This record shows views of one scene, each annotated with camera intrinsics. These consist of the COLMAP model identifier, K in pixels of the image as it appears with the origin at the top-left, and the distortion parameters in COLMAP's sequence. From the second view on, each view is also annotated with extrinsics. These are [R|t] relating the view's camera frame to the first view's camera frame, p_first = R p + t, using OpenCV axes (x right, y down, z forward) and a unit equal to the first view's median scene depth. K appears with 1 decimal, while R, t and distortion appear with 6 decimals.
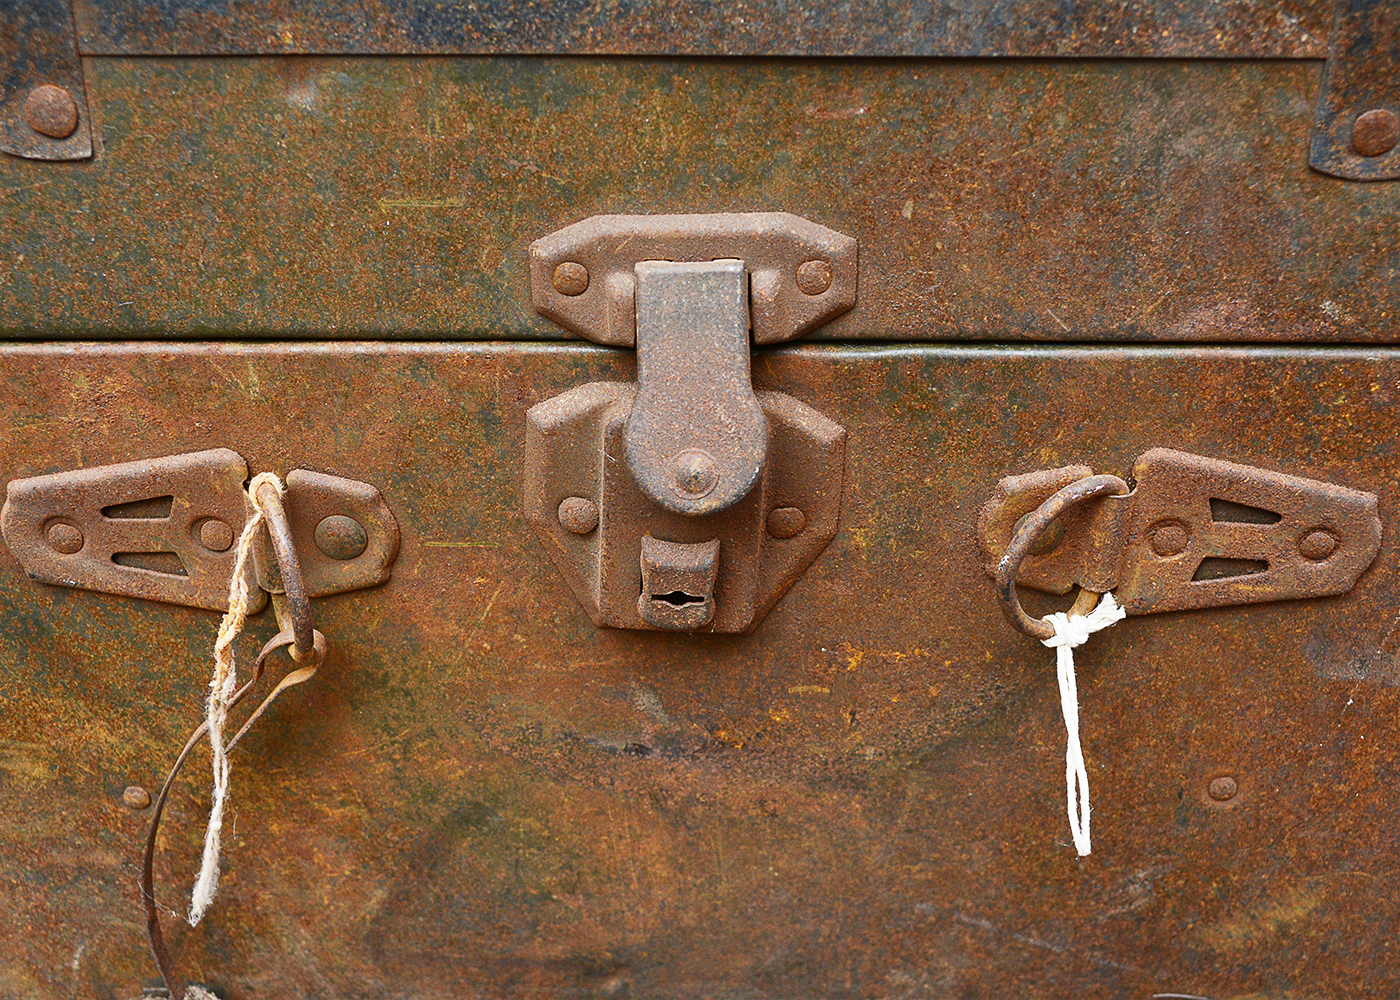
lens RADIAL K [[1775.3, 0, 700.0], [0, 1775.3, 500.0], [0, 0, 1]] dist [-0.027796, -0.035778]
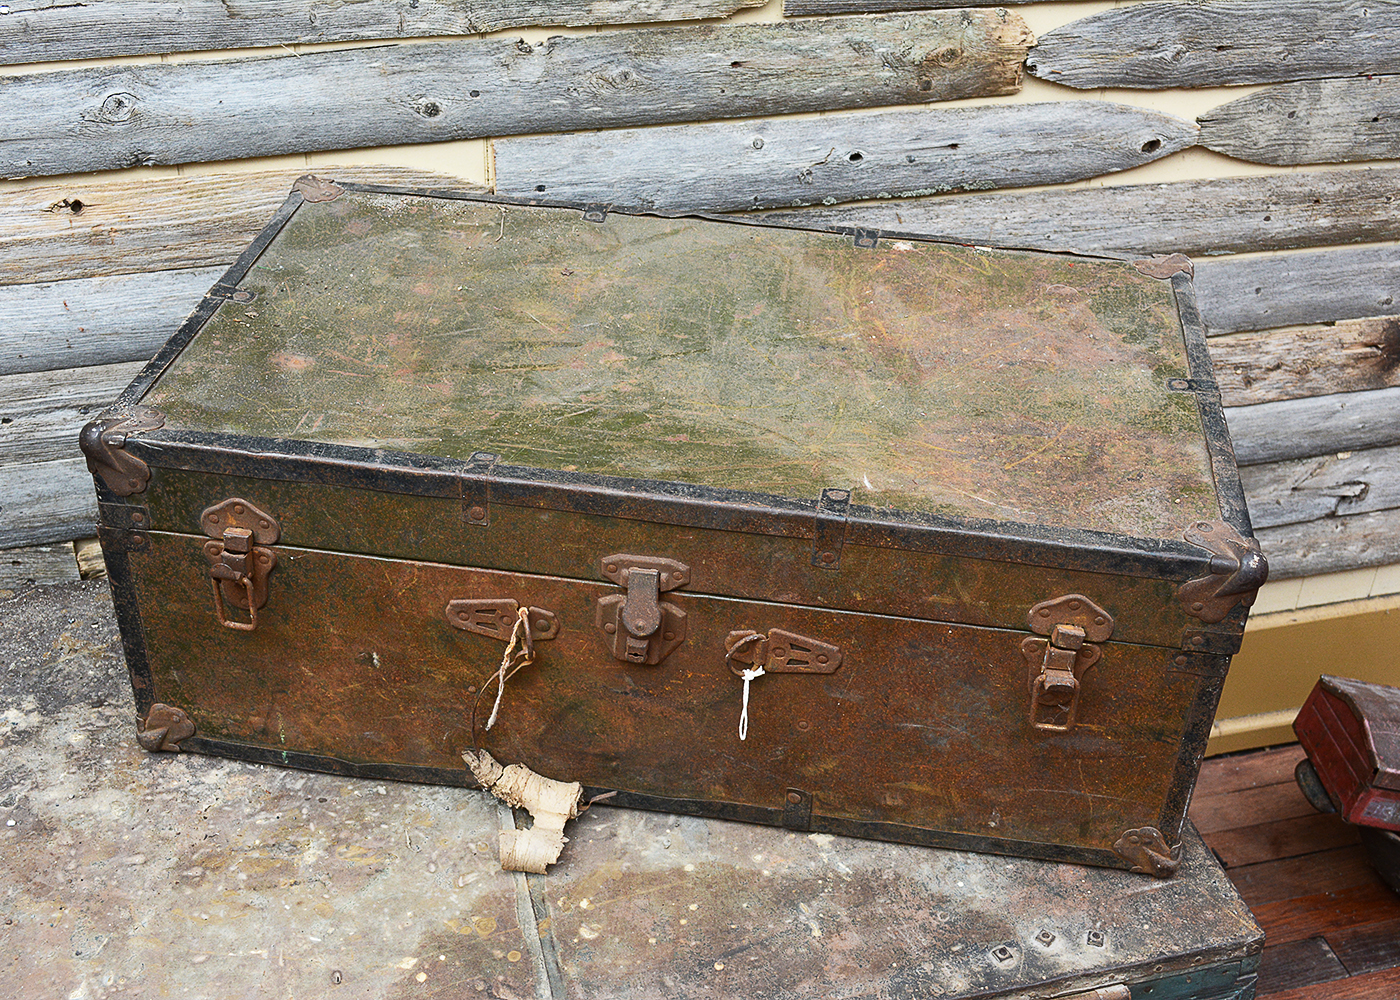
lens RADIAL K [[1686.5, 0, 700.0], [0, 1686.5, 500.0], [0, 0, 1]] dist [-0.034371, -0.024837]
pose [[0.991564, 0.102756, -0.079001, 0.314625], [-0.096243, 0.991953, 0.082253, -0.487564], [0.086817, -0.073956, 0.993475, -2.078281]]
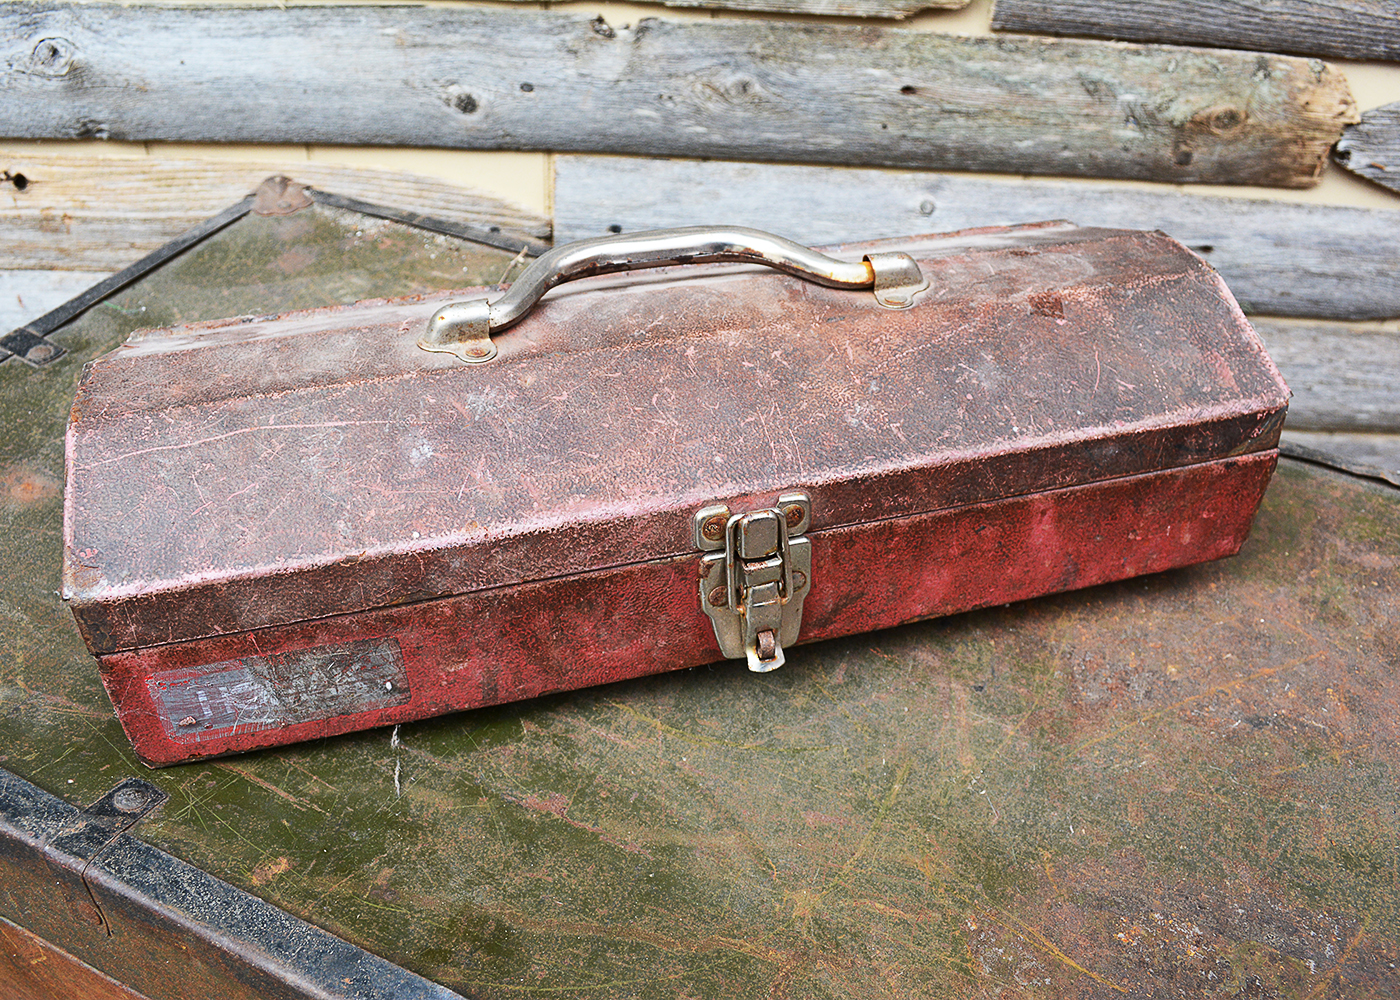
lens RADIAL K [[1172.0, 0, 700.0], [0, 1172.0, 500.0], [0, 0, 1]] dist [-0.082935, 0.011139]
pose [[0.923038, 0.286070, -0.257226, 0.343996], [-0.241336, 0.951274, 0.191925, -0.850707], [0.299596, -0.115076, 0.947101, 0.085223]]
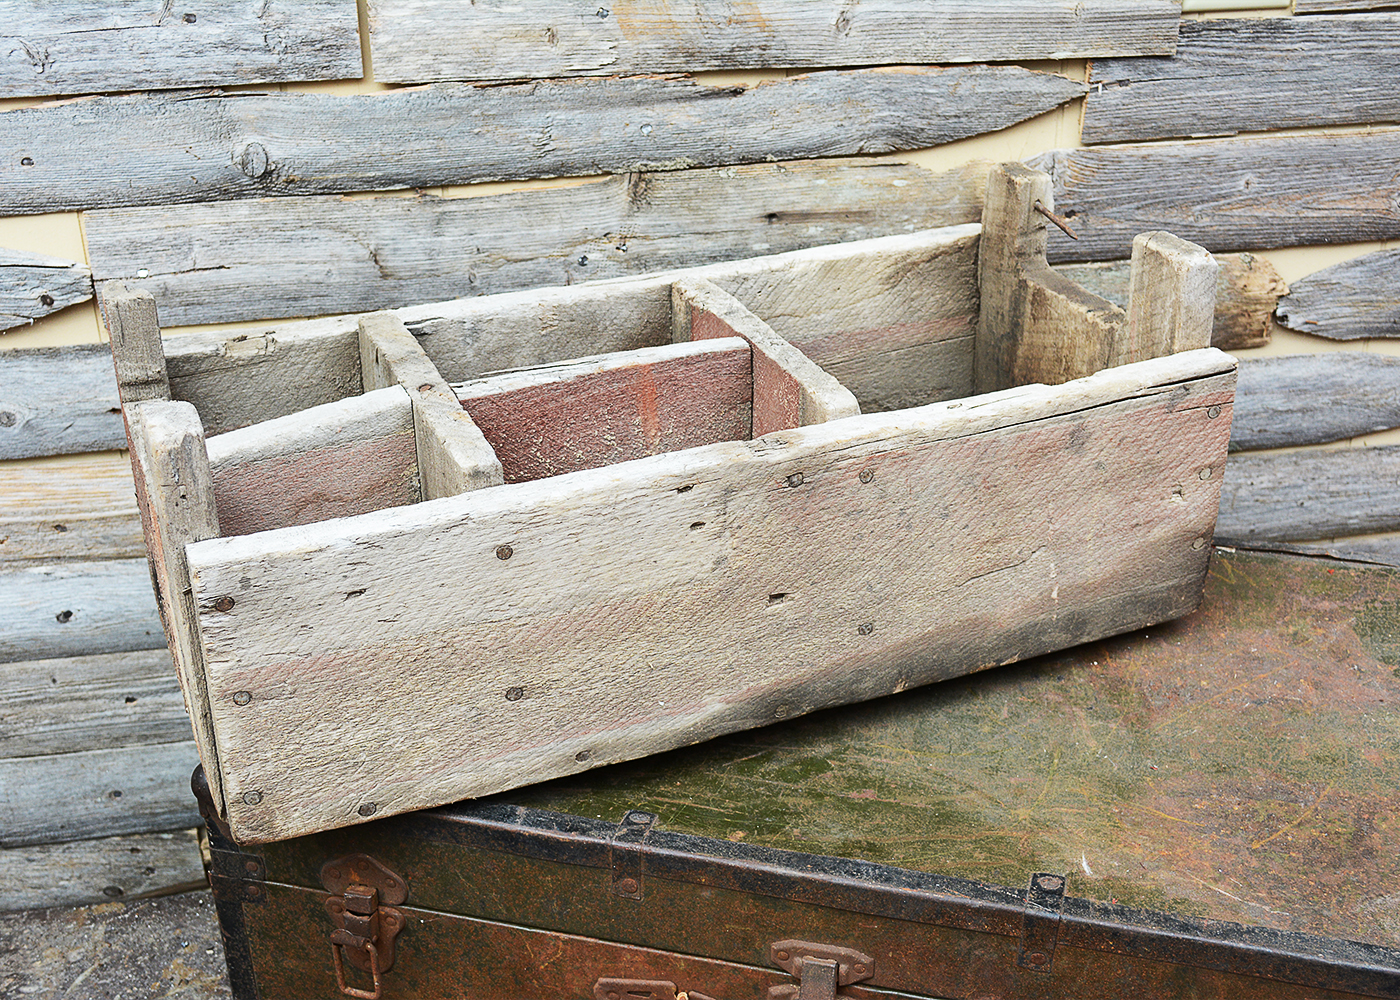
lens RADIAL K [[1832.4, 0, 700.0], [0, 1832.4, 500.0], [0, 0, 1]] dist [-0.023942, 0.004166]
pose [[0.974036, 0.110815, -0.197418, 0.286313], [-0.111636, 0.993724, 0.007001, -0.800189], [0.196955, 0.015220, 0.980294, -1.899447]]
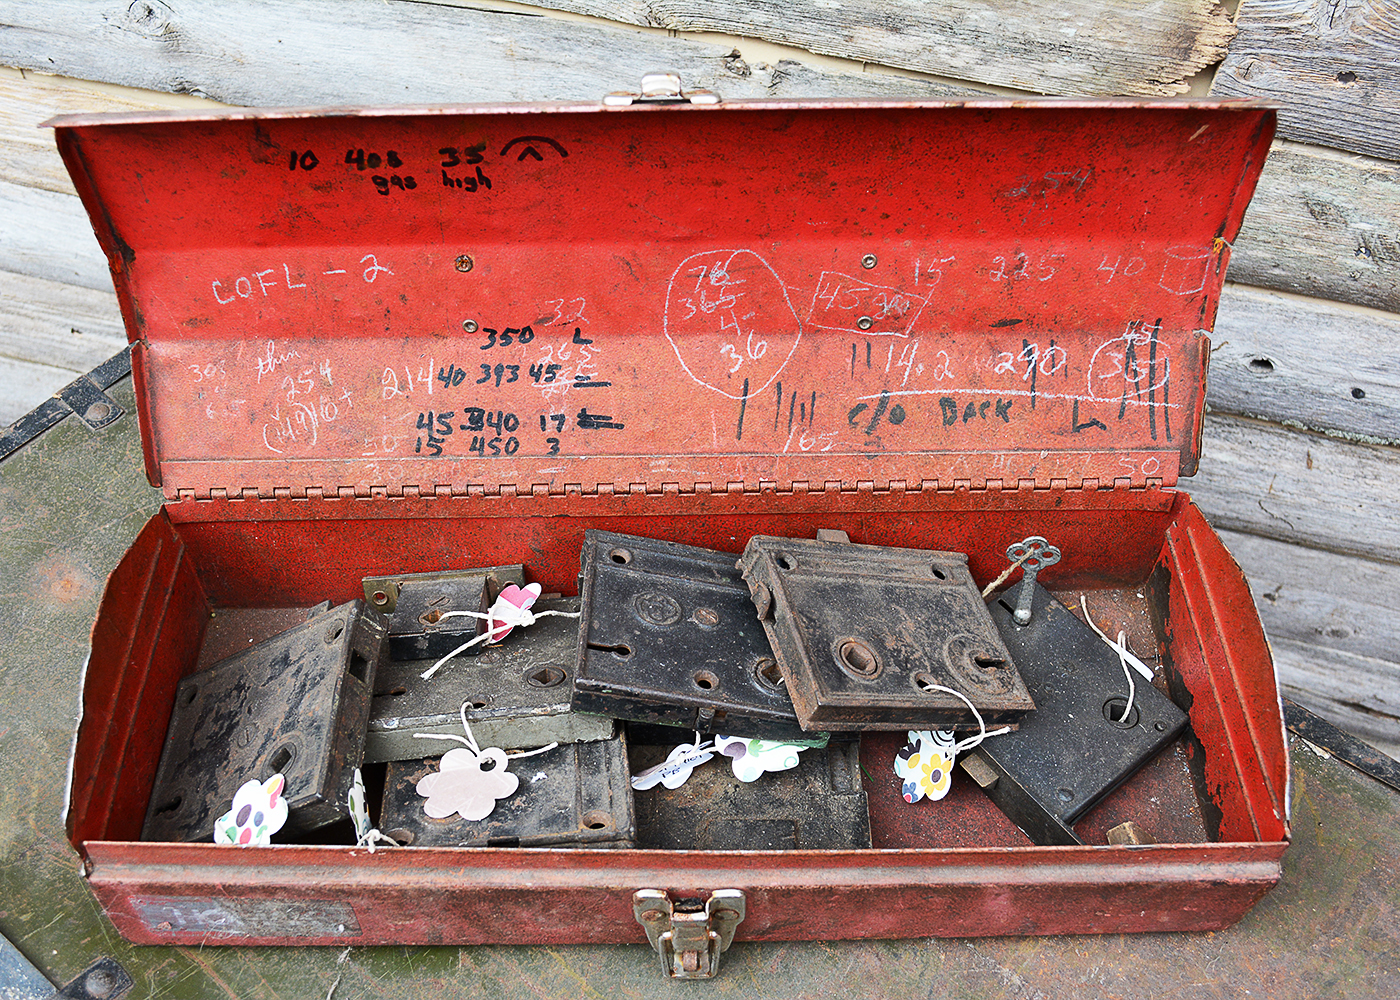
lens RADIAL K [[1408.5, 0, 700.0], [0, 1408.5, 500.0], [0, 0, 1]] dist [-0.065034, 0.013934]
pose [[0.802860, 0.484607, -0.347234, 0.430342], [-0.326548, 0.844770, 0.423946, -1.501103], [0.498780, -0.226981, 0.836479, 0.107810]]
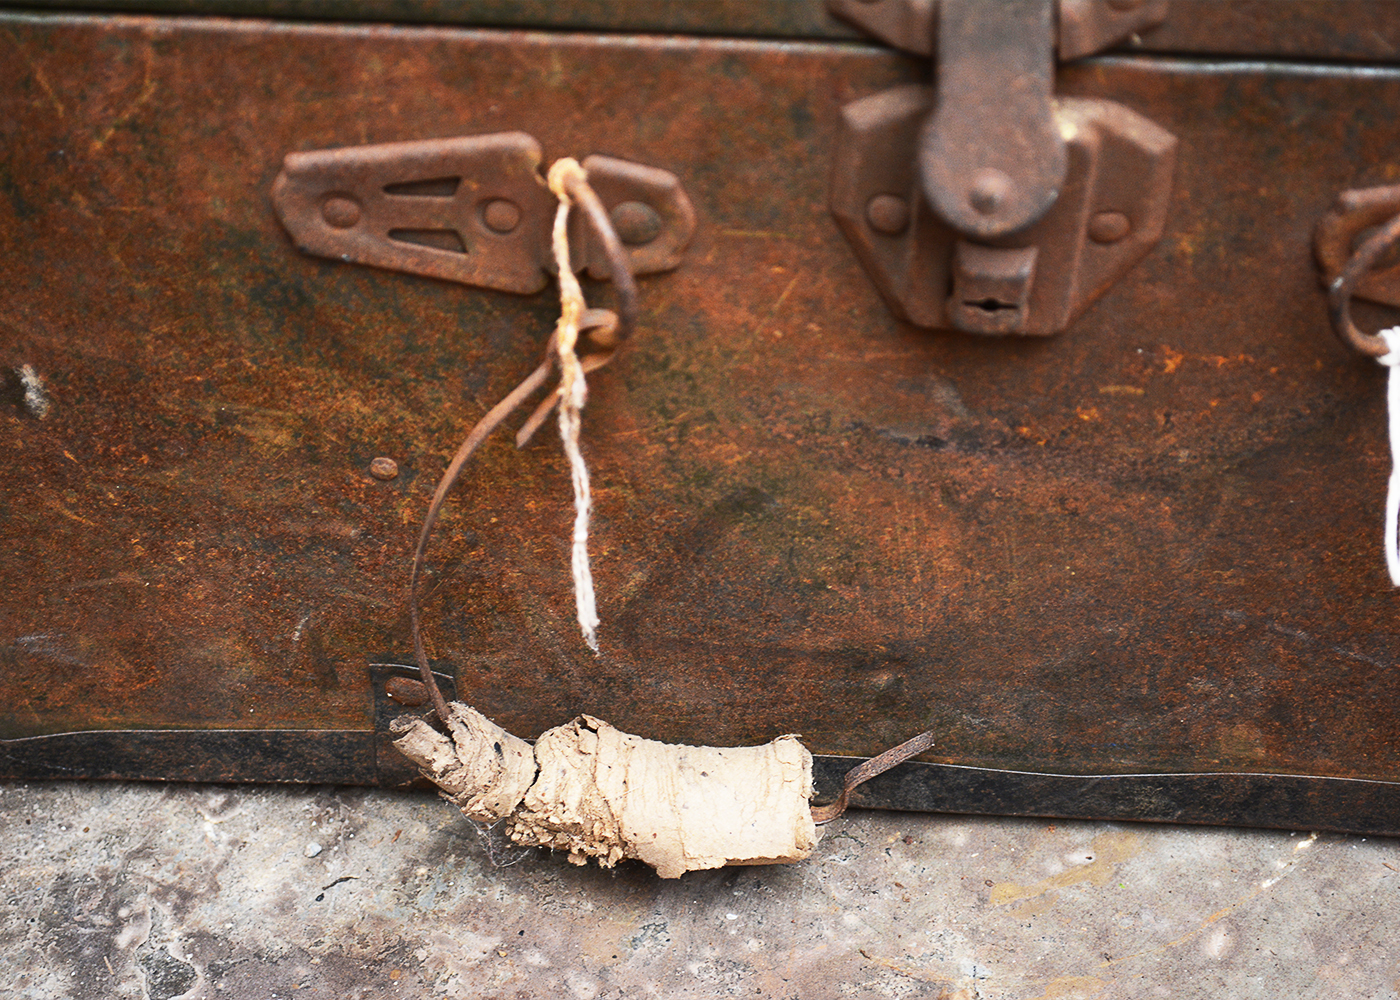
lens RADIAL K [[3273.4, 0, 700.0], [0, 3273.4, 500.0], [0, 0, 1]] dist [0.049187, 0.272653]
pose [[0.997924, 0.038753, -0.051436, -0.067037], [-0.025439, 0.970939, 0.237970, -0.235116], [0.059163, -0.236167, 0.969910, -0.677251]]
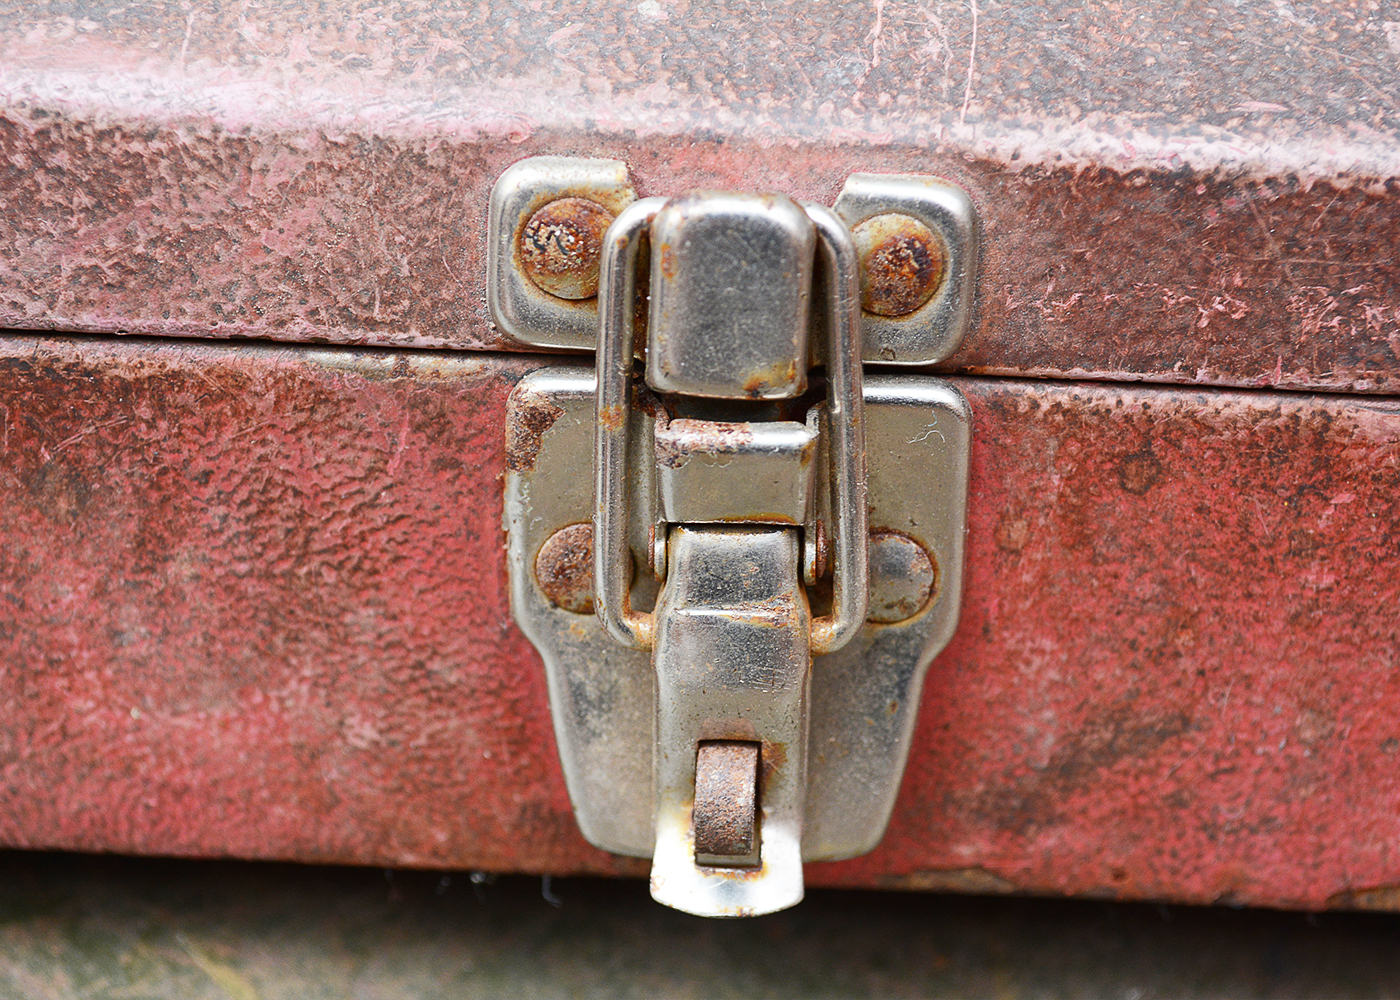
lens RADIAL K [[2509.8, 0, 700.0], [0, 2509.8, 500.0], [0, 0, 1]] dist [-0.007186, -0.042179]
pose [[0.769590, 0.384540, -0.509765, 0.429466], [-0.388399, 0.915570, 0.104294, -0.634782], [0.506830, 0.117729, 0.853969, 0.654258]]
